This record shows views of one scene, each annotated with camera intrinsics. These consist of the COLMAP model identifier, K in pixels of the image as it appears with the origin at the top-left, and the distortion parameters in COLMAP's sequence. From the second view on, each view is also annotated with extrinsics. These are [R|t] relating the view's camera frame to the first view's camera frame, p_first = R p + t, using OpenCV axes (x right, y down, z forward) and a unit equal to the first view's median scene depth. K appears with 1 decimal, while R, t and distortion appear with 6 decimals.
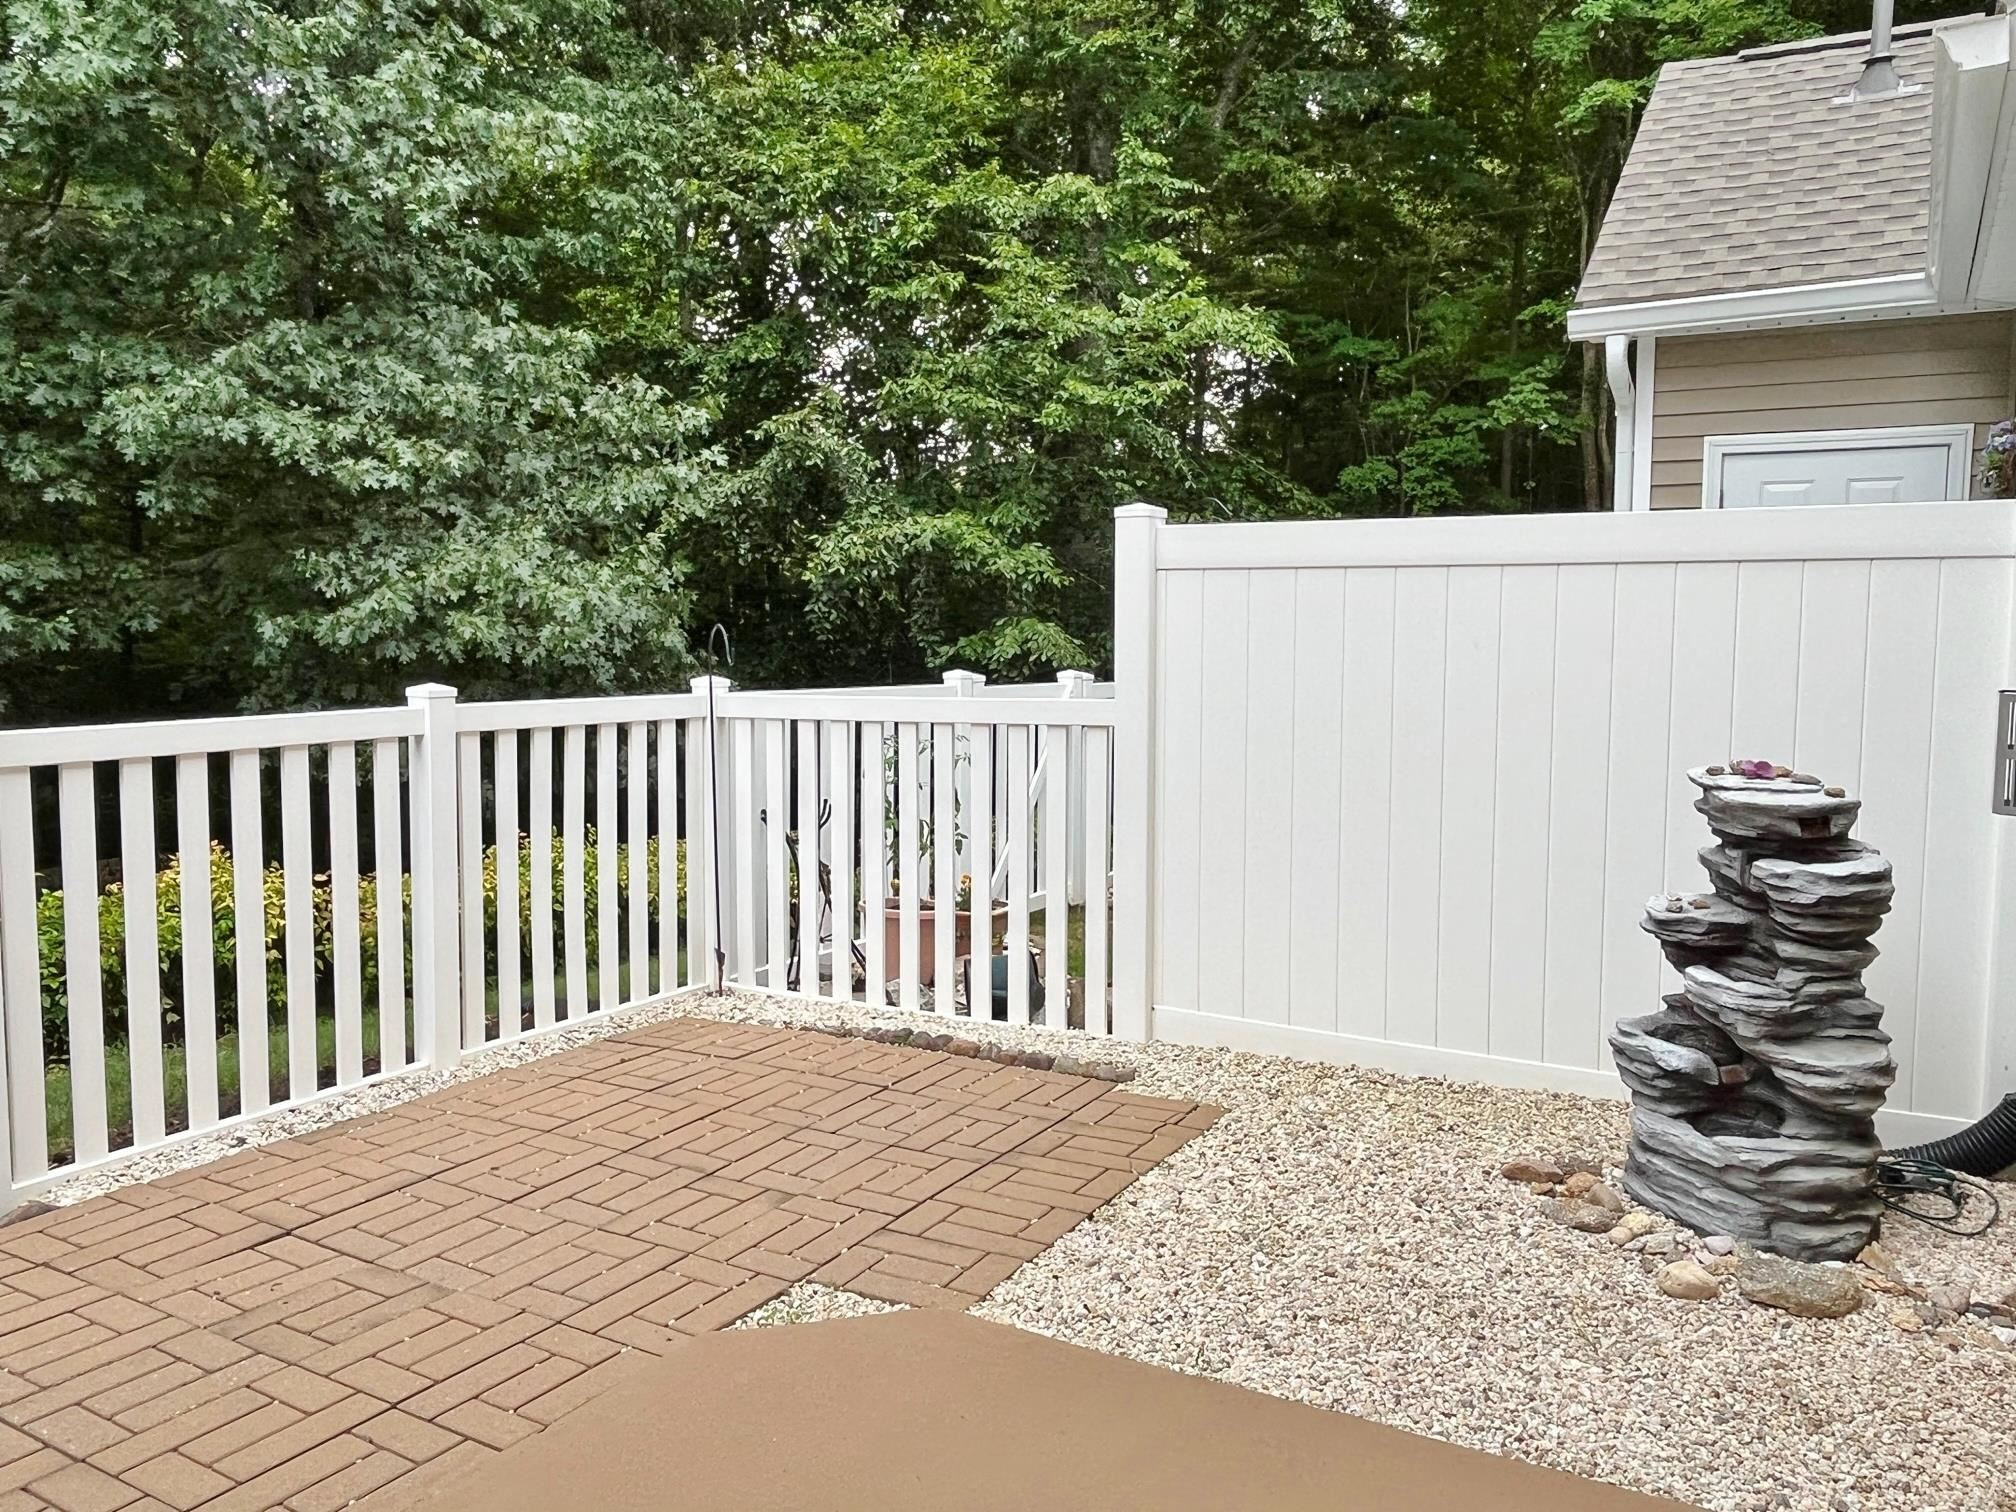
lens RADIAL K [[1526.6, 0, 1008.0], [0, 1526.6, 756.0], [0, 0, 1]] dist [-0.001371, -0.000982]
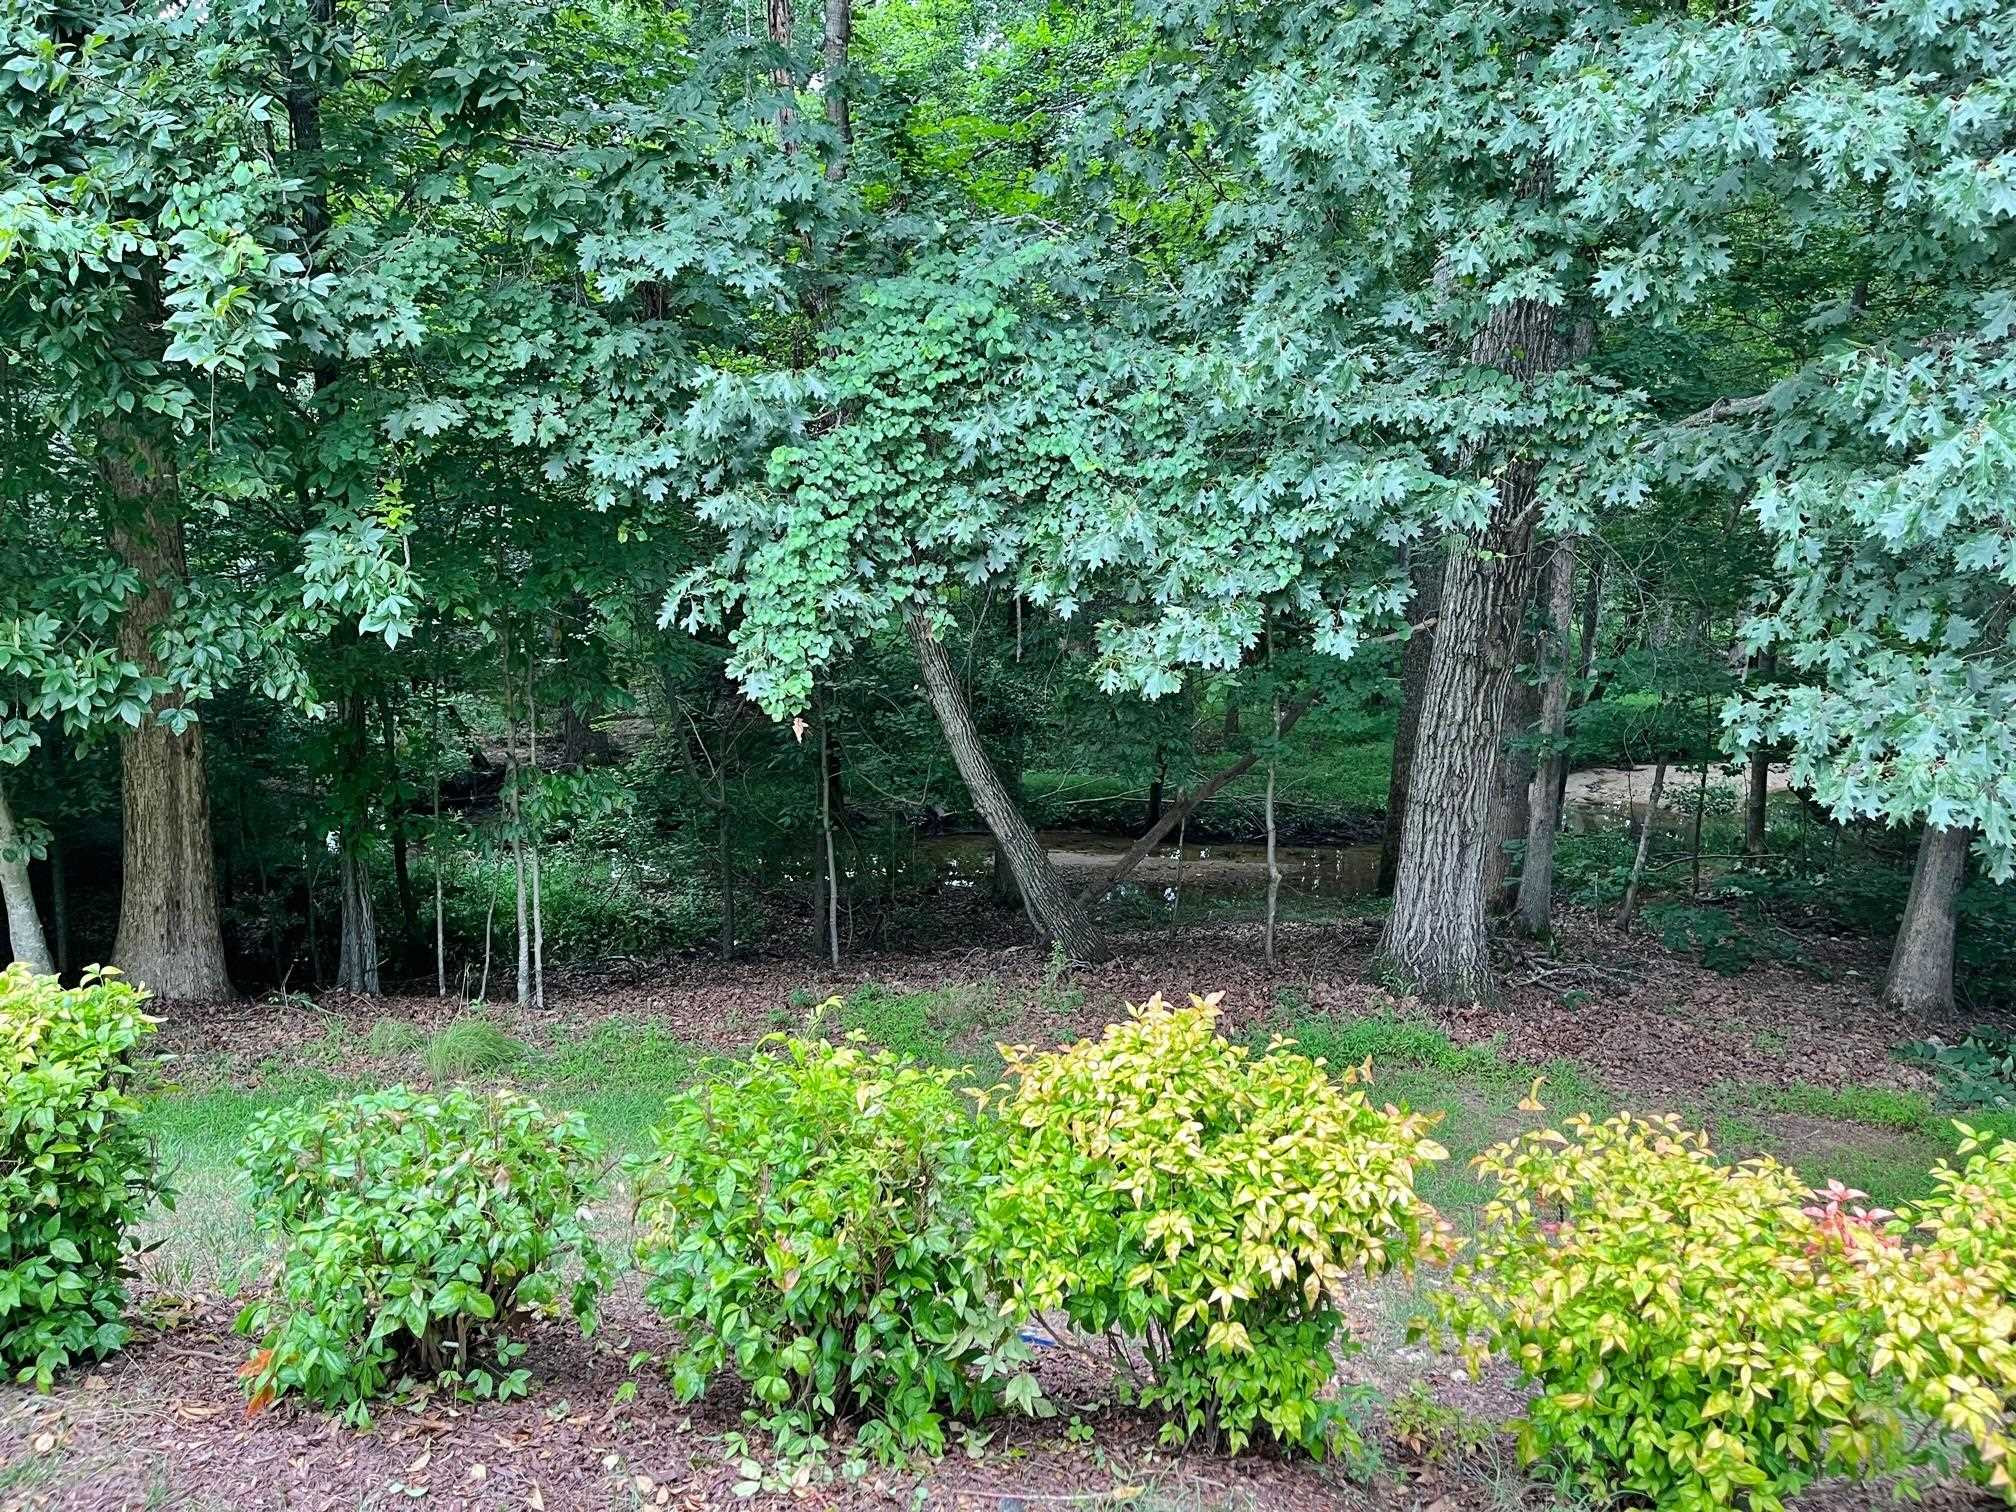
lens RADIAL K [[1564.1, 0, 1007.7], [0, 1564.1, 798.0], [0, 0, 1]] dist [0.033598, -0.057490]
pose [[0.517046, 0.171707, -0.838558, -0.128800], [-0.082628, 0.985110, 0.150768, -0.040899], [0.851960, -0.008665, 0.523535, 0.457434]]
